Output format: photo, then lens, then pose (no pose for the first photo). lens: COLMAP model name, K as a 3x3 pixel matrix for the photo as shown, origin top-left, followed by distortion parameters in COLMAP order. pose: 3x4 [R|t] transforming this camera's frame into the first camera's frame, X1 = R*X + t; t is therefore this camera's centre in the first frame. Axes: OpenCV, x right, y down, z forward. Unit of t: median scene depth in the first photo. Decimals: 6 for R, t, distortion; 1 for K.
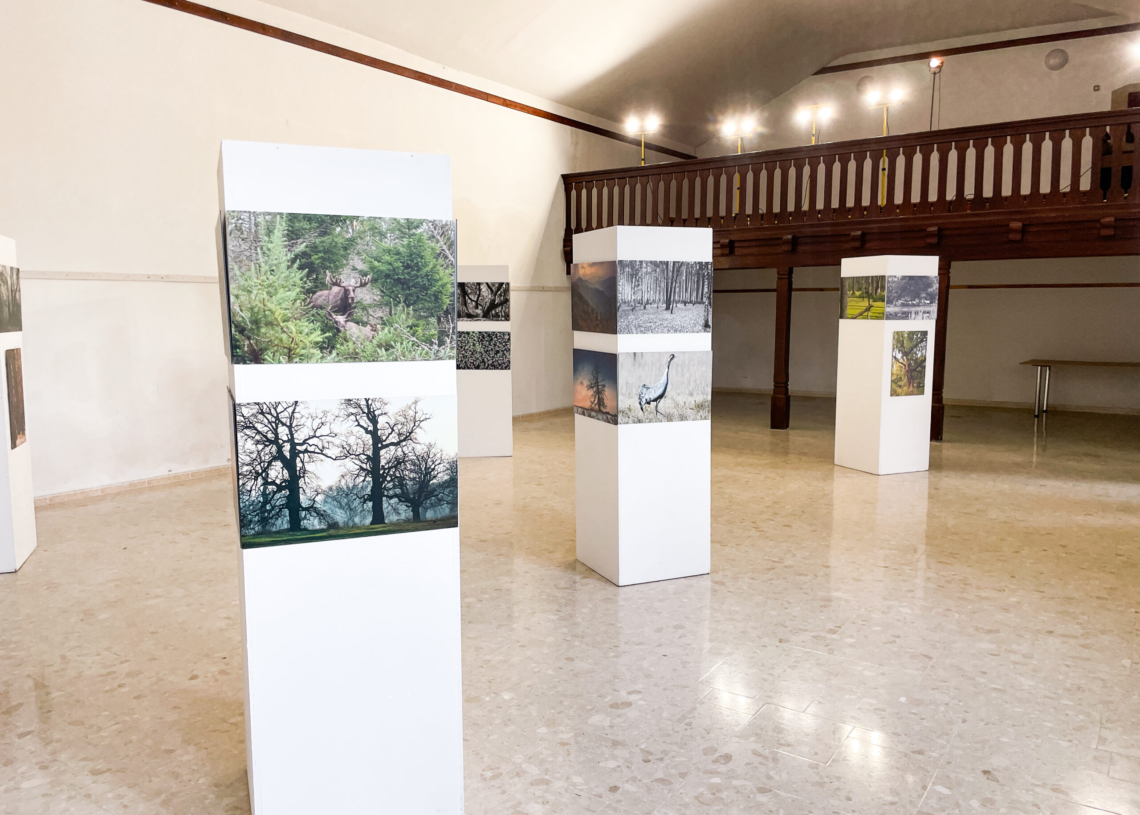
lens RADIAL K [[876.2, 0, 568.1], [0, 876.2, 412.0], [0, 0, 1]] dist [-0.010015, -0.010175]
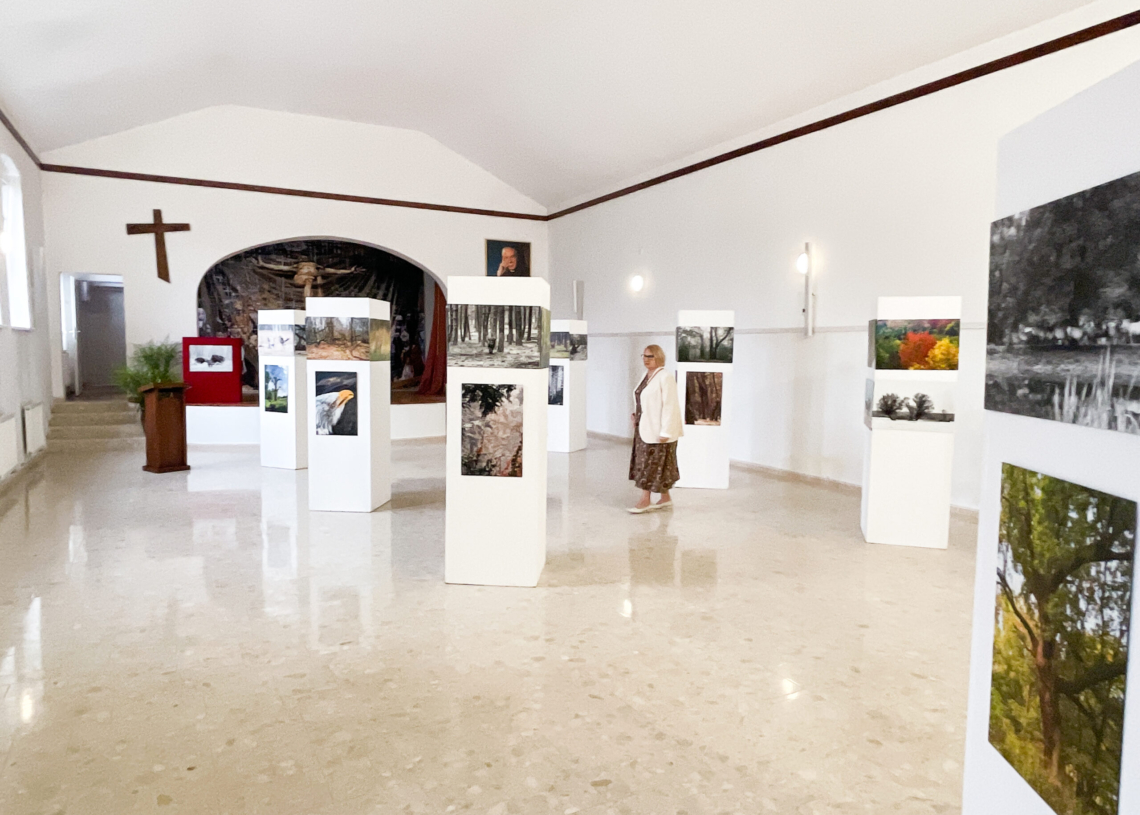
lens RADIAL K [[769.1, 0, 562.2], [0, 769.1, 418.4], [0, 0, 1]] dist [-0.006568, -0.005817]
pose [[-0.477209, 0.078465, -0.875280, 0.598140], [-0.111159, 0.982616, 0.148691, -0.119959], [0.871731, 0.168252, -0.460192, 0.986800]]
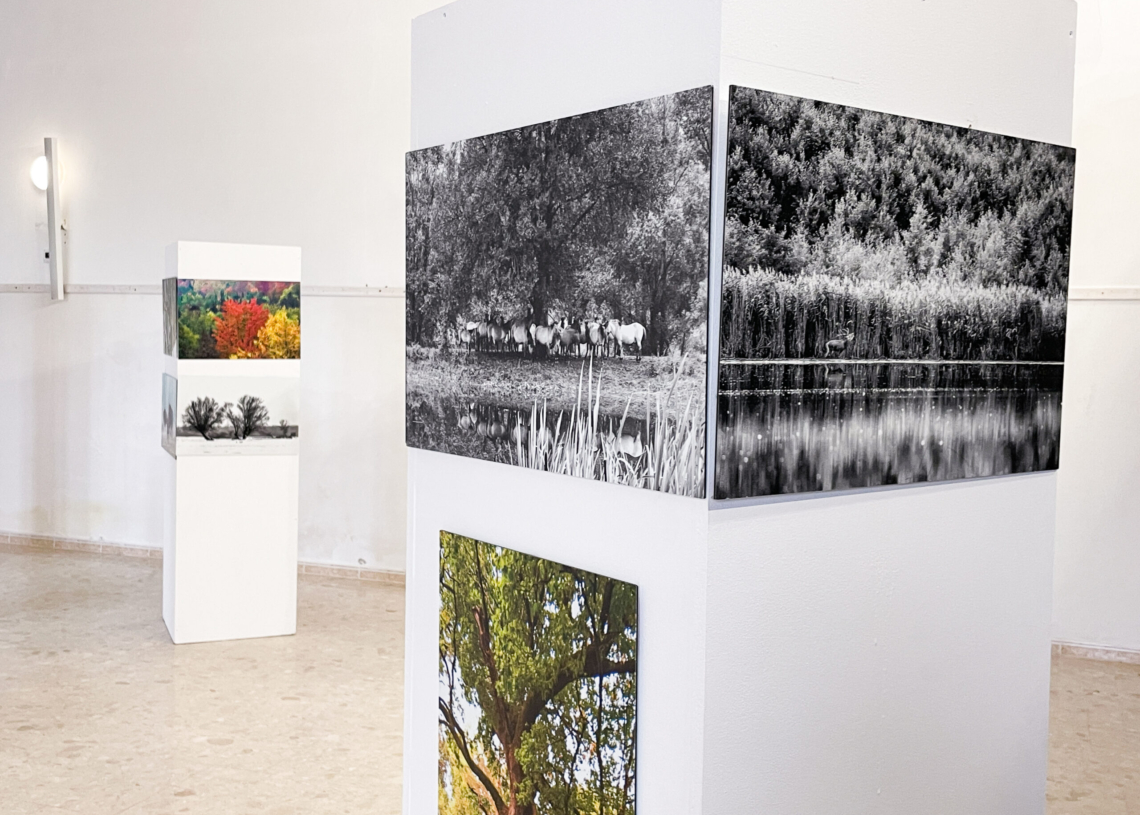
lens RADIAL K [[1258.7, 0, 565.3], [0, 1258.7, 407.6], [0, 0, 1]] dist [0.082179, 0.000000]
pose [[0.193848, 0.065273, -0.978858, 0.577435], [-0.139375, 0.989496, 0.038381, -0.122895], [0.971081, 0.128988, 0.200909, 0.972232]]
